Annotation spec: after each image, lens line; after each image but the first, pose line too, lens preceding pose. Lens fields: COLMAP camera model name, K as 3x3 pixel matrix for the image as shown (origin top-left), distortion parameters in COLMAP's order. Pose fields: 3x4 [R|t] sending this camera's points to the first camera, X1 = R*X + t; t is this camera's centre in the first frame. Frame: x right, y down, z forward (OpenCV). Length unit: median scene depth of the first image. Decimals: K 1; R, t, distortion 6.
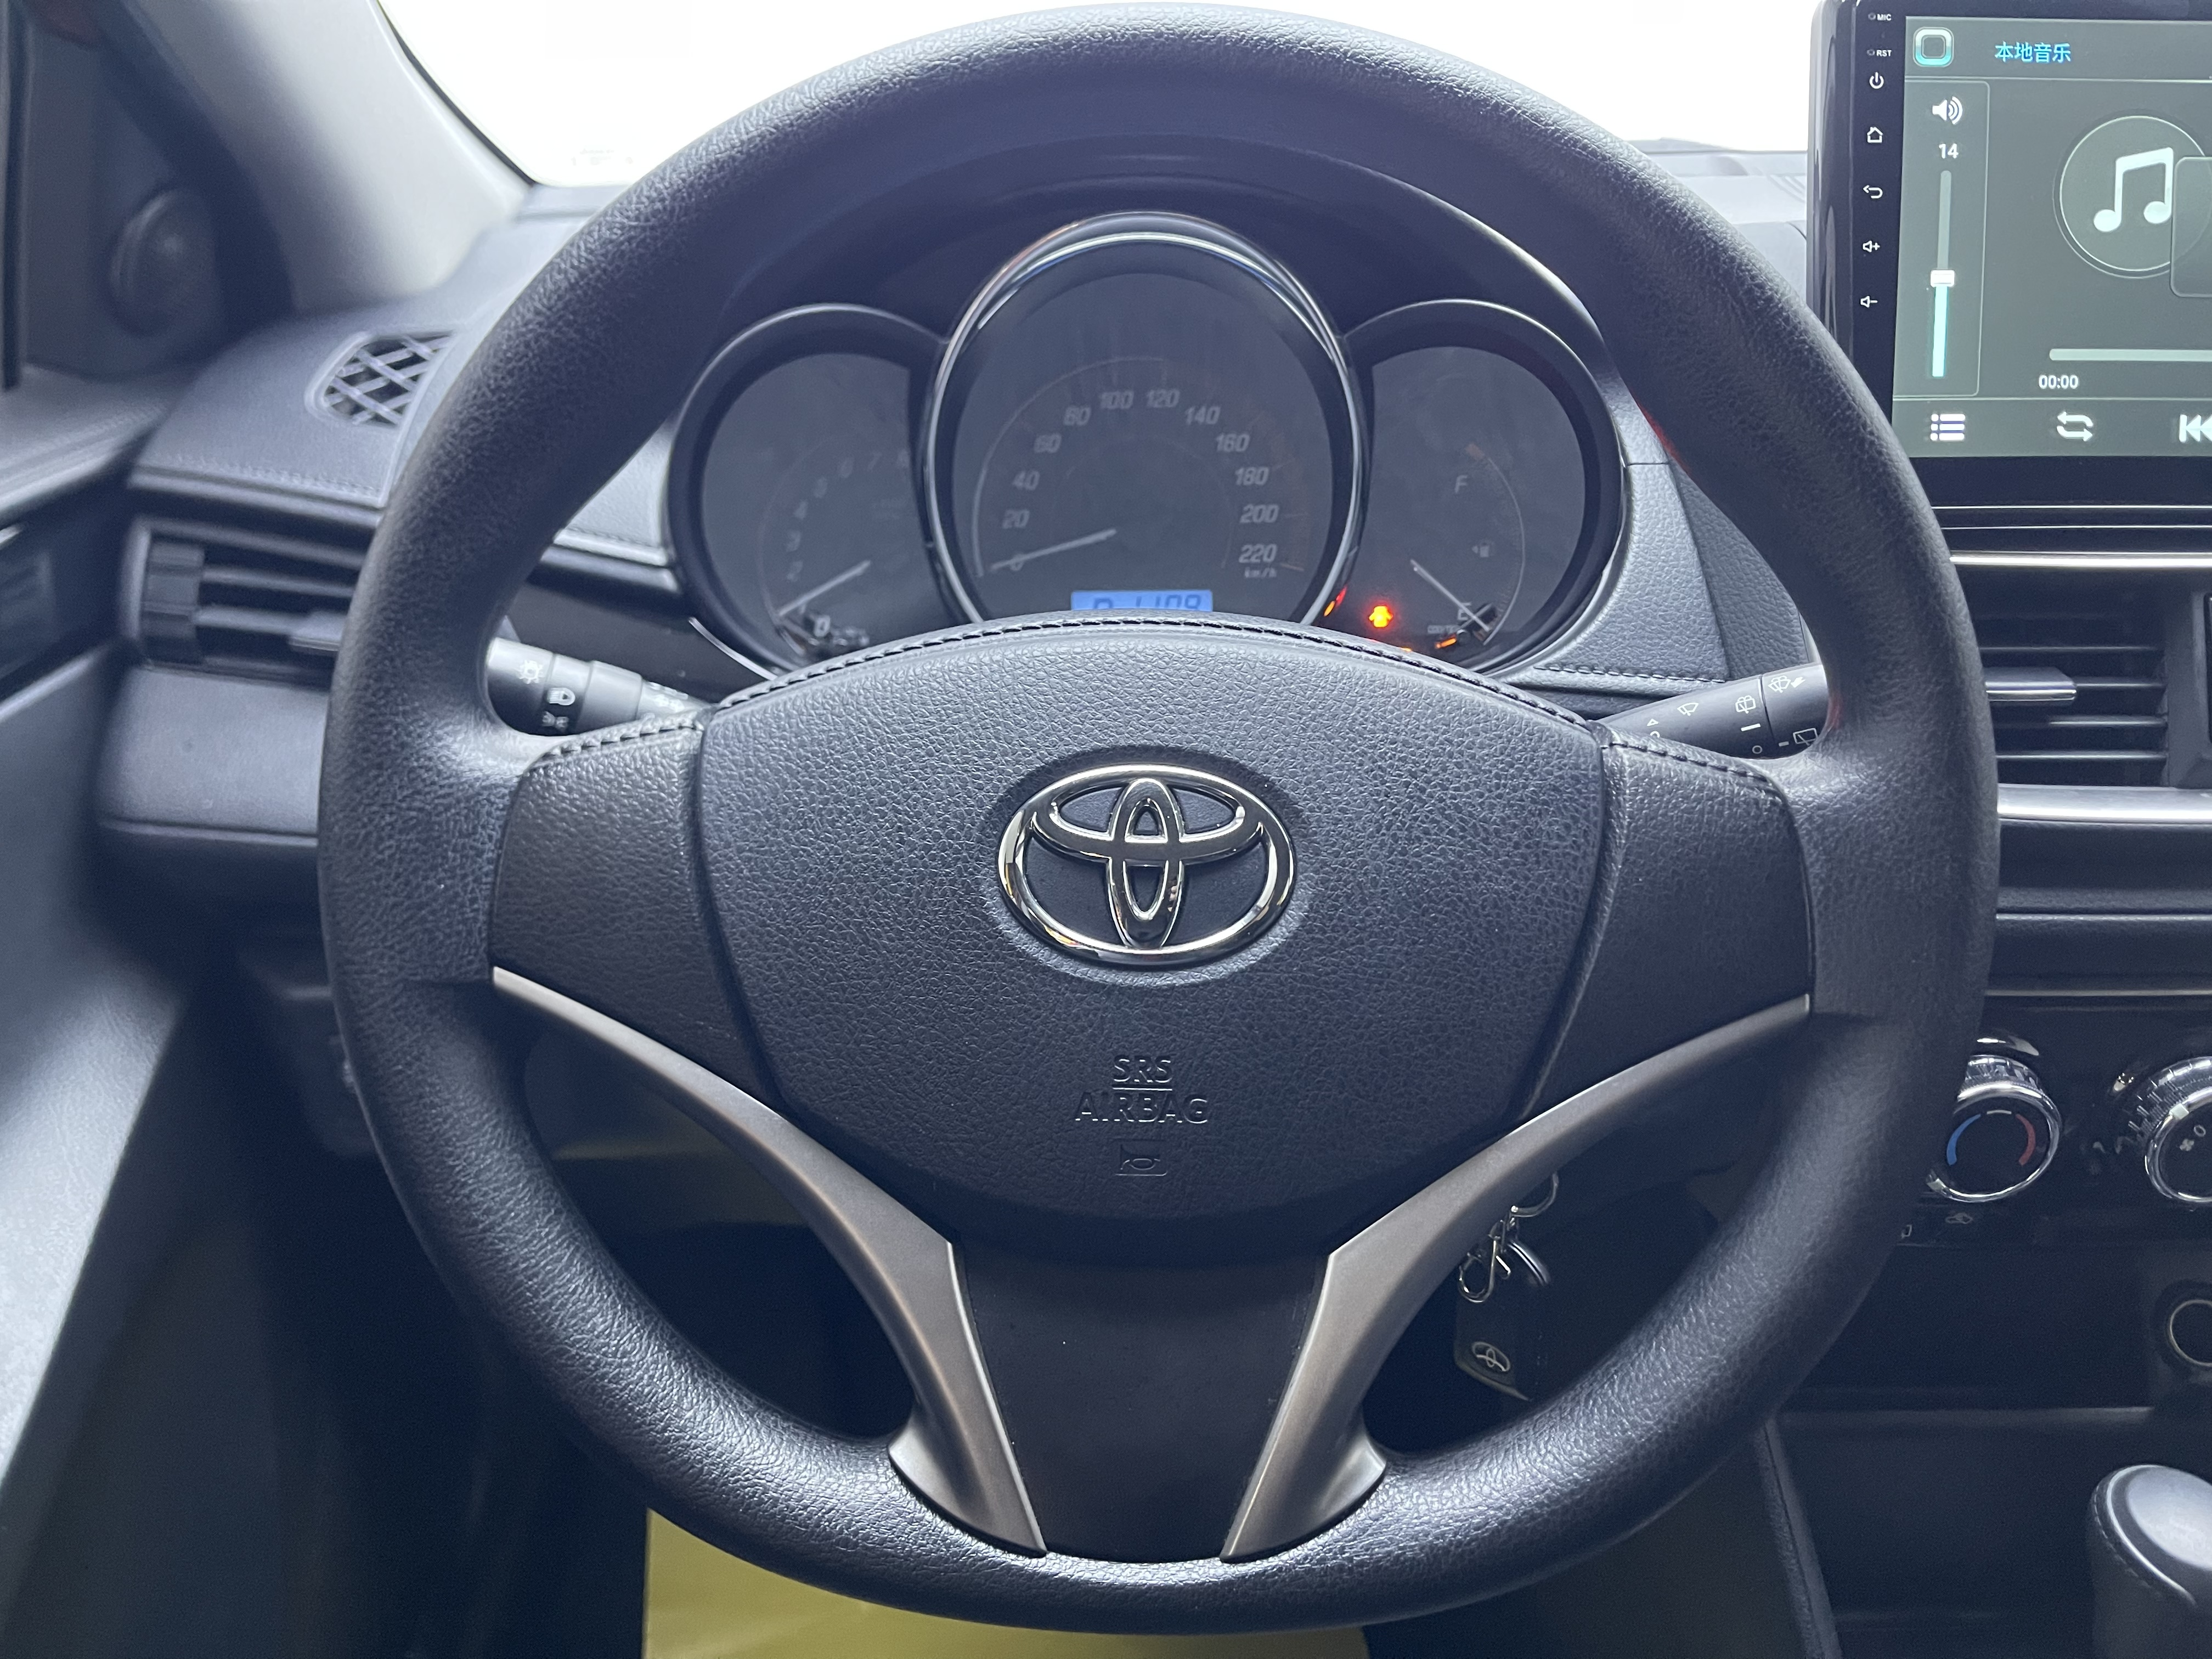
lens RADIAL K [[1653.6, 0, 1095.5], [0, 1653.6, 837.0], [0, 0, 1]] dist [0.039400, -0.058227]
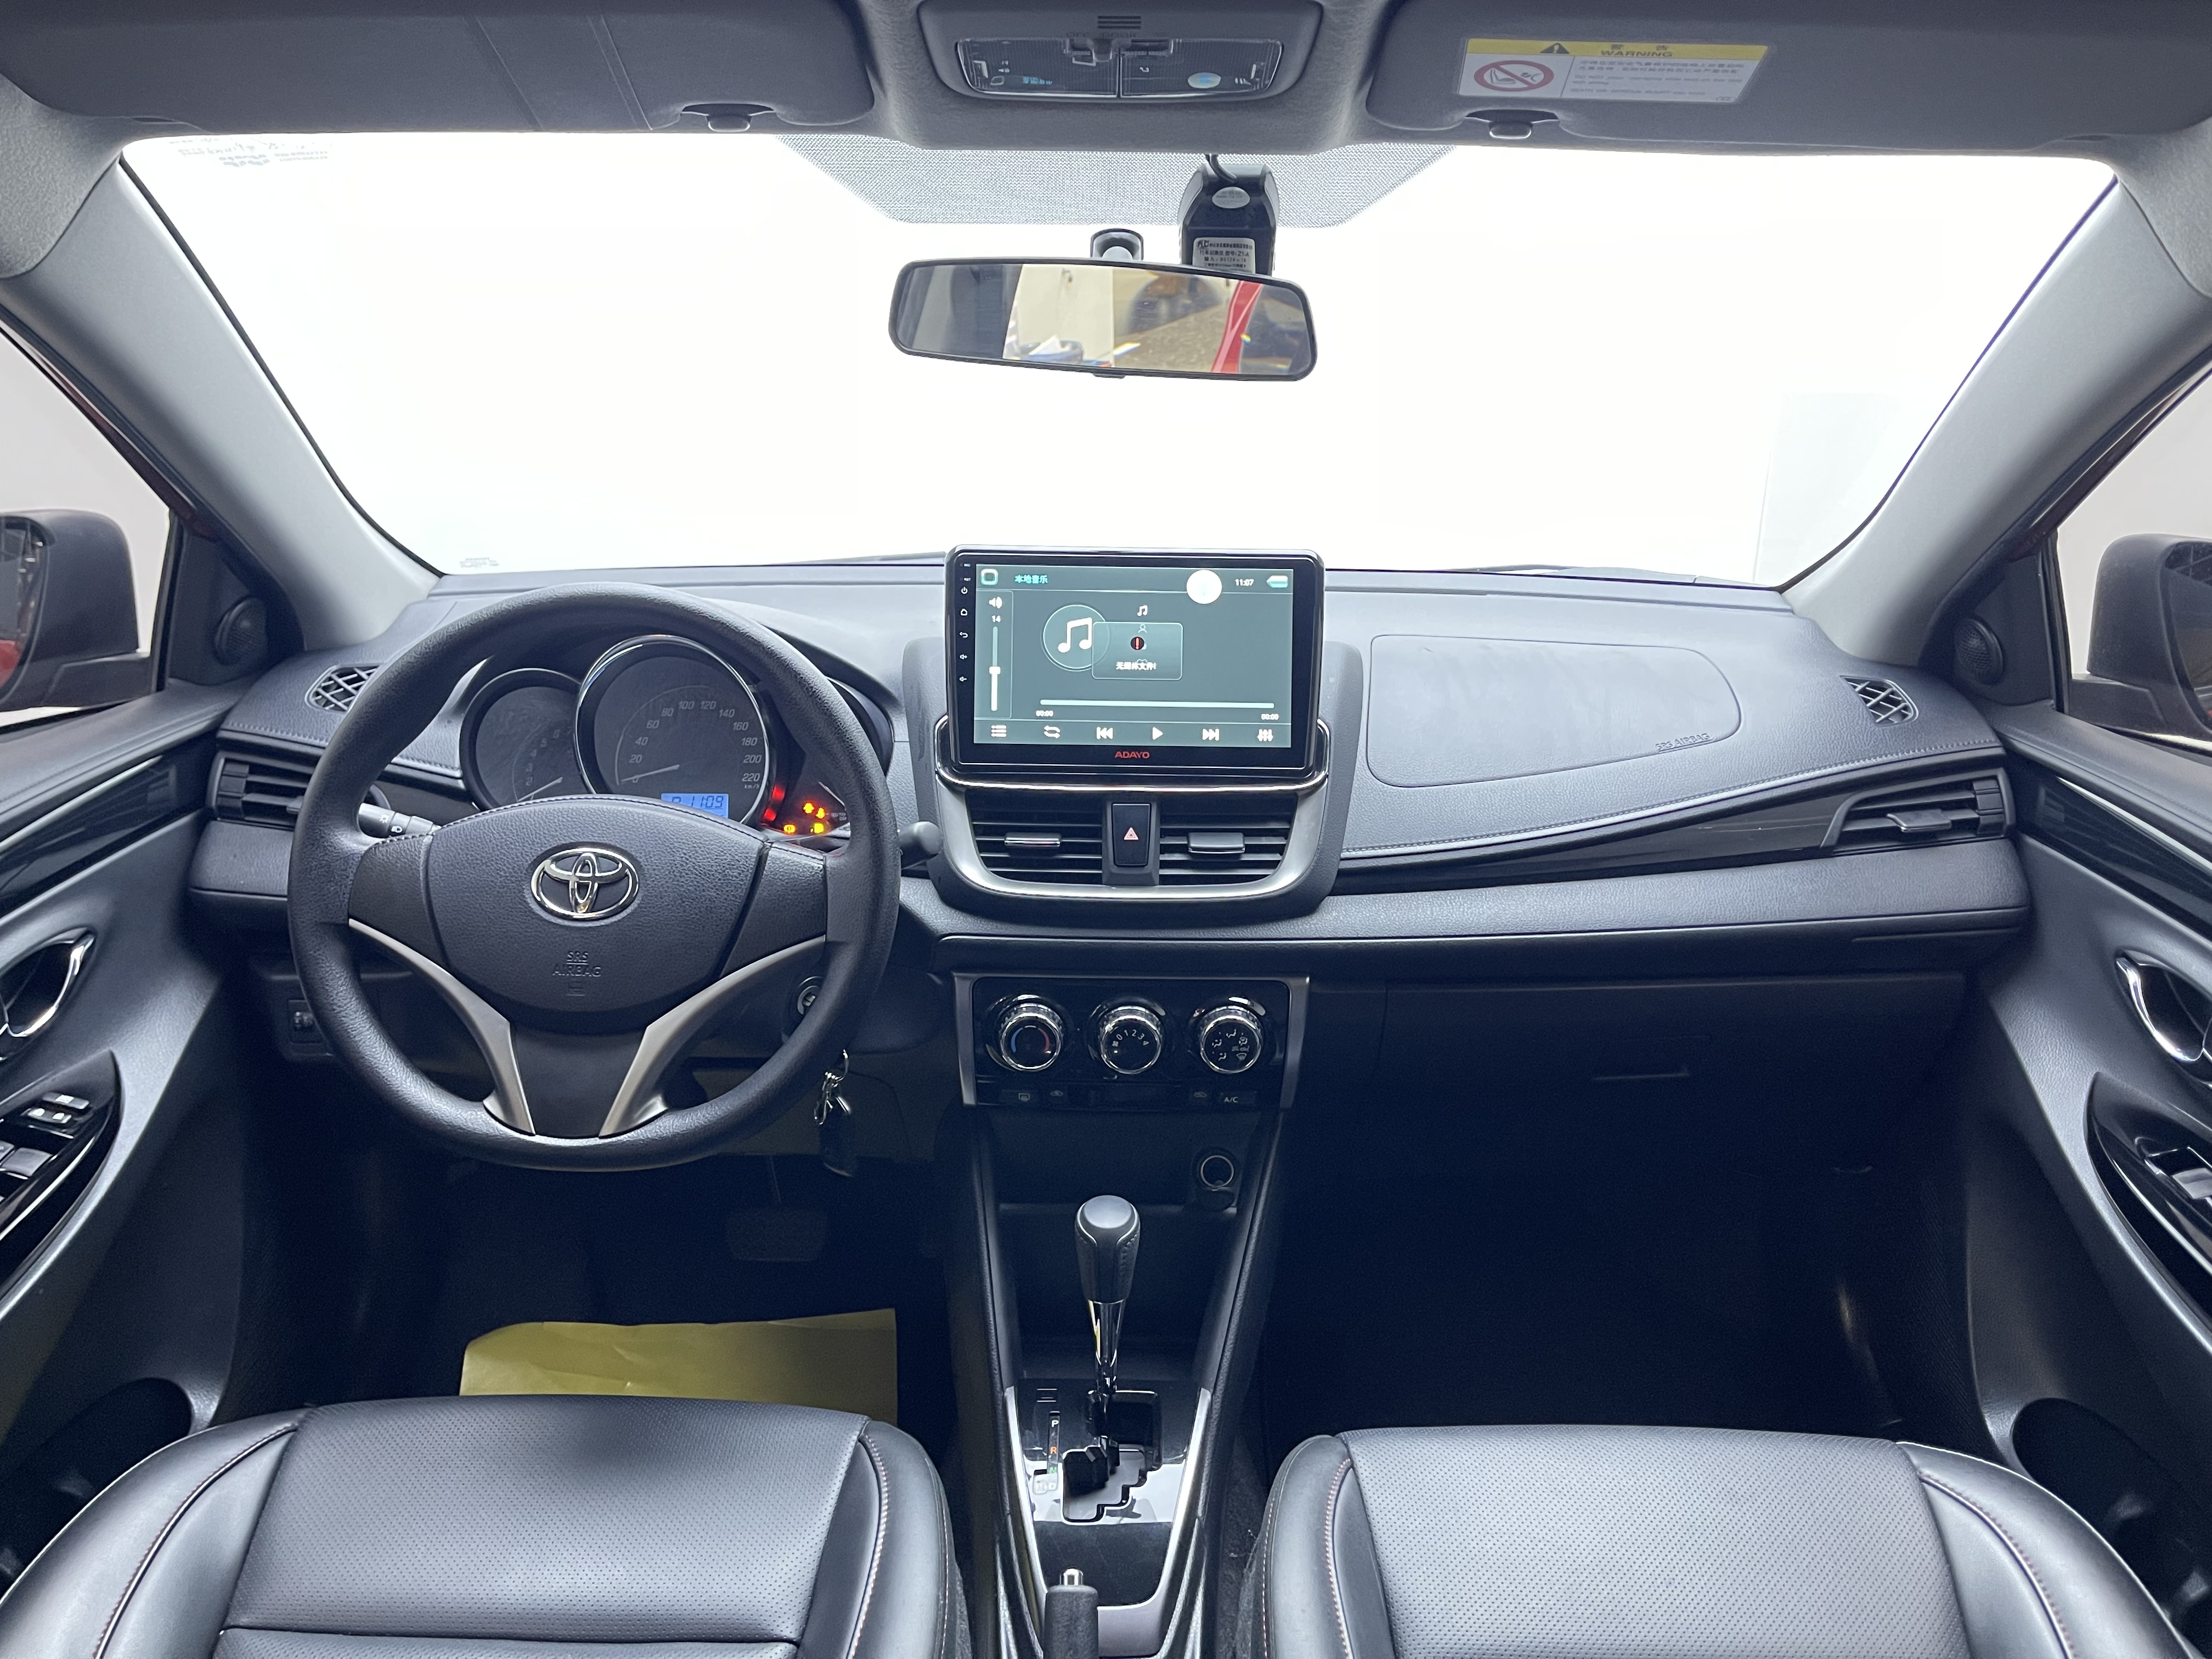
lens RADIAL K [[1653.6, 0, 1108.7], [0, 1653.6, 844.4], [0, 0, 1]] dist [0.039400, -0.058227]
pose [[0.999793, 0.019085, 0.007092, 0.635120], [-0.017972, 0.990941, -0.133092, 0.218922], [-0.009568, 0.132937, 0.991078, -1.278302]]
